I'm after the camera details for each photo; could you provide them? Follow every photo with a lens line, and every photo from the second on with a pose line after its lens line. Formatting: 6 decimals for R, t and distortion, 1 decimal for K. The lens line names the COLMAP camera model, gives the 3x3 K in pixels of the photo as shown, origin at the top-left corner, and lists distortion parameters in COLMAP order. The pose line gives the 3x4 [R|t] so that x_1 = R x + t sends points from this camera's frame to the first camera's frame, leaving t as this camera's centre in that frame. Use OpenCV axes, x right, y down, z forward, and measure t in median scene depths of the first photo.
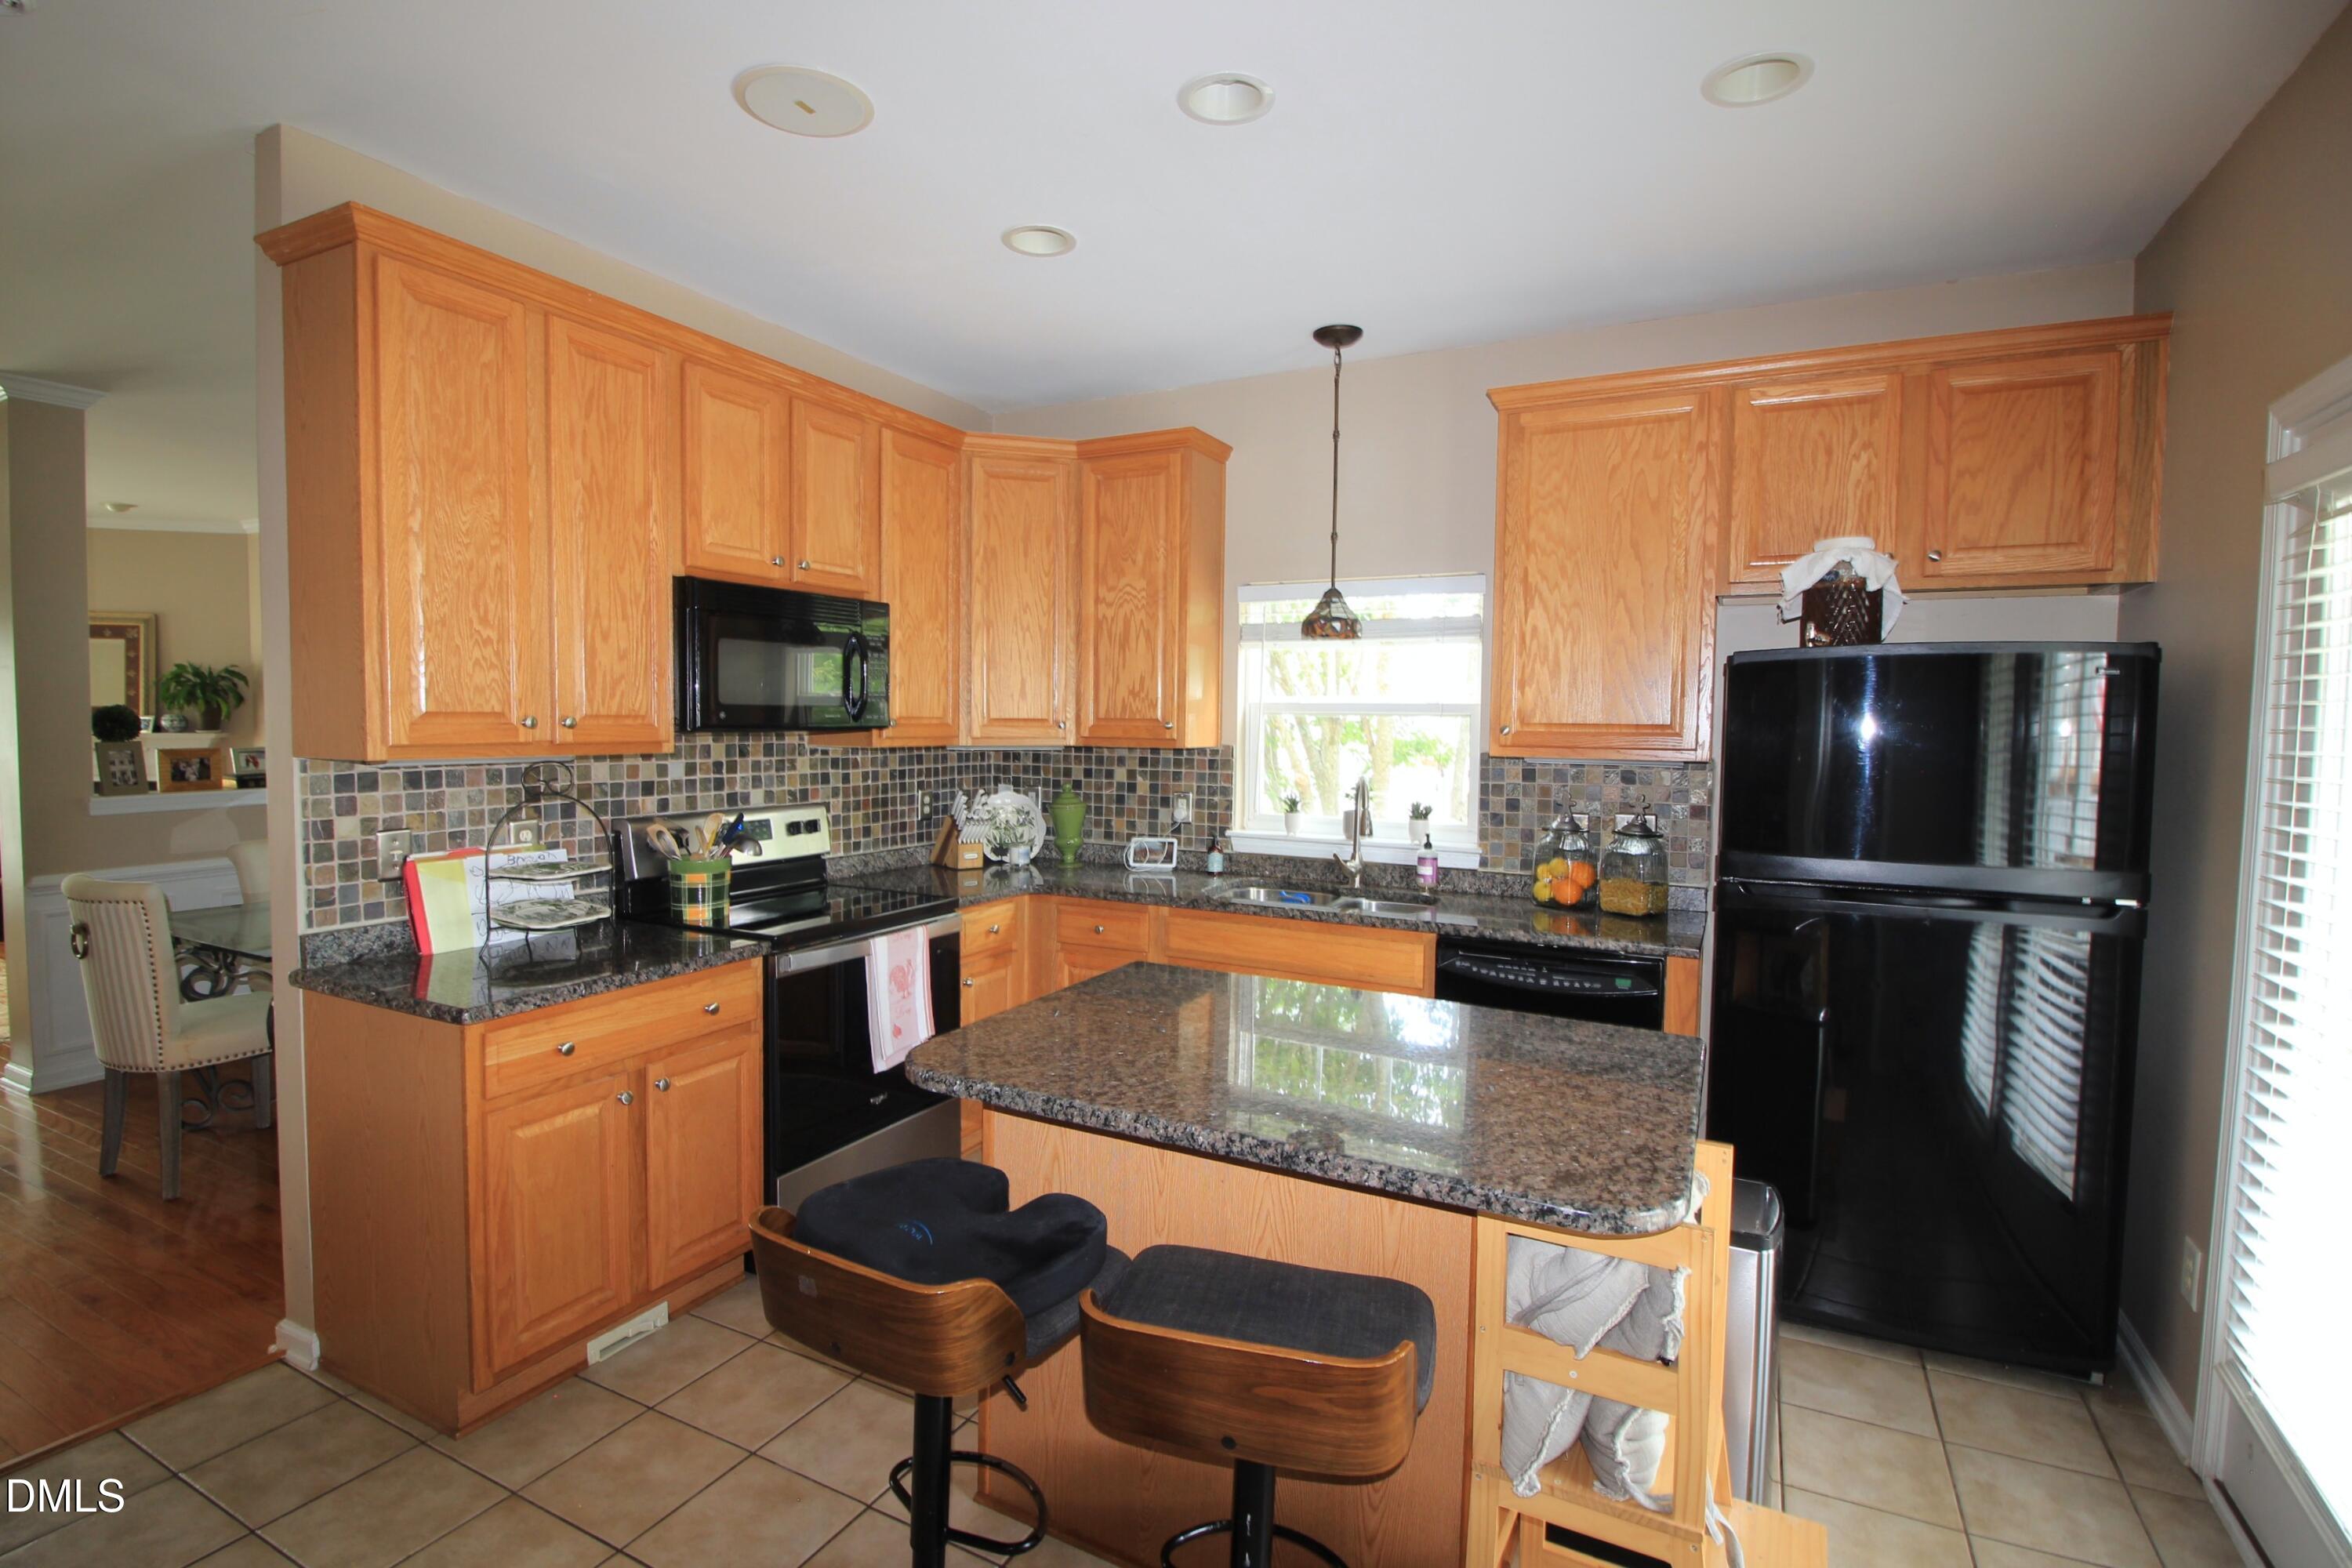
lens RADIAL K [[1104.1, 0, 1165.2], [0, 1104.1, 779.9], [0, 0, 1]] dist [-0.002619, -0.004683]
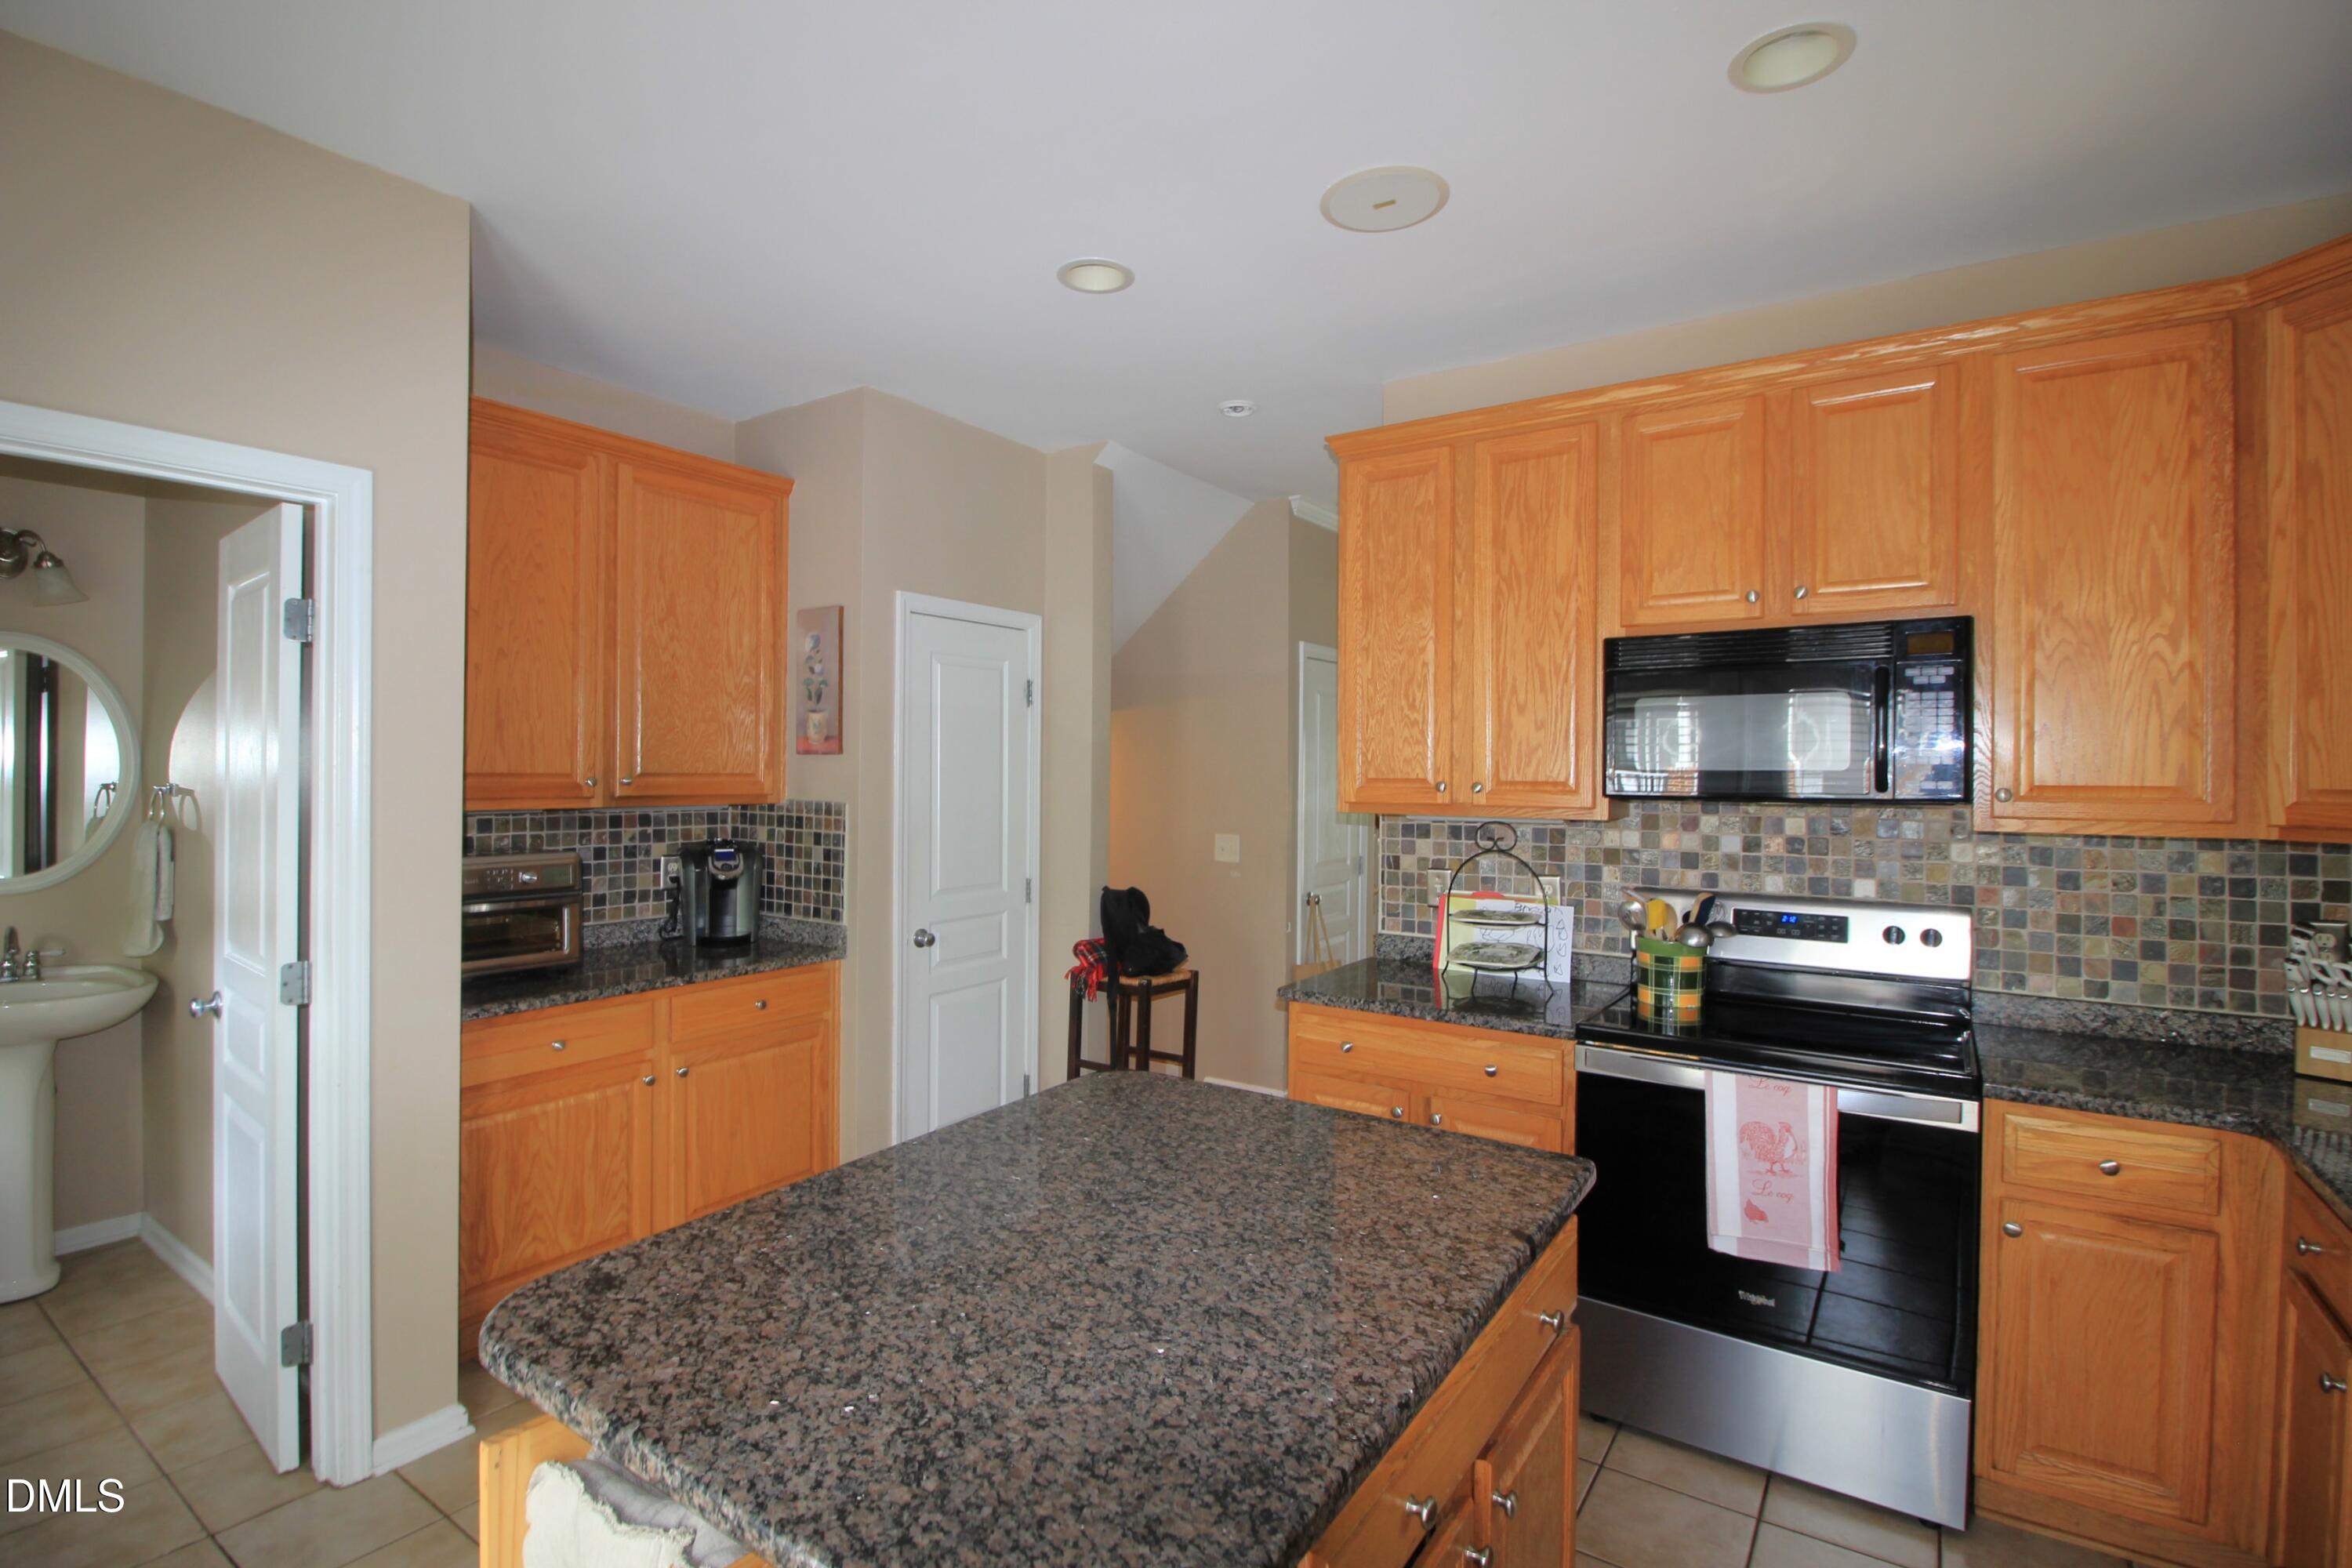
lens RADIAL K [[1104.1, 0, 1160.8], [0, 1104.1, 775.5], [0, 0, 1]] dist [-0.002619, -0.004683]
pose [[-0.124775, -0.010611, -0.992128, 0.662528], [-0.065697, 0.997837, -0.002409, -0.041752], [0.990008, 0.064879, -0.125202, 0.847279]]
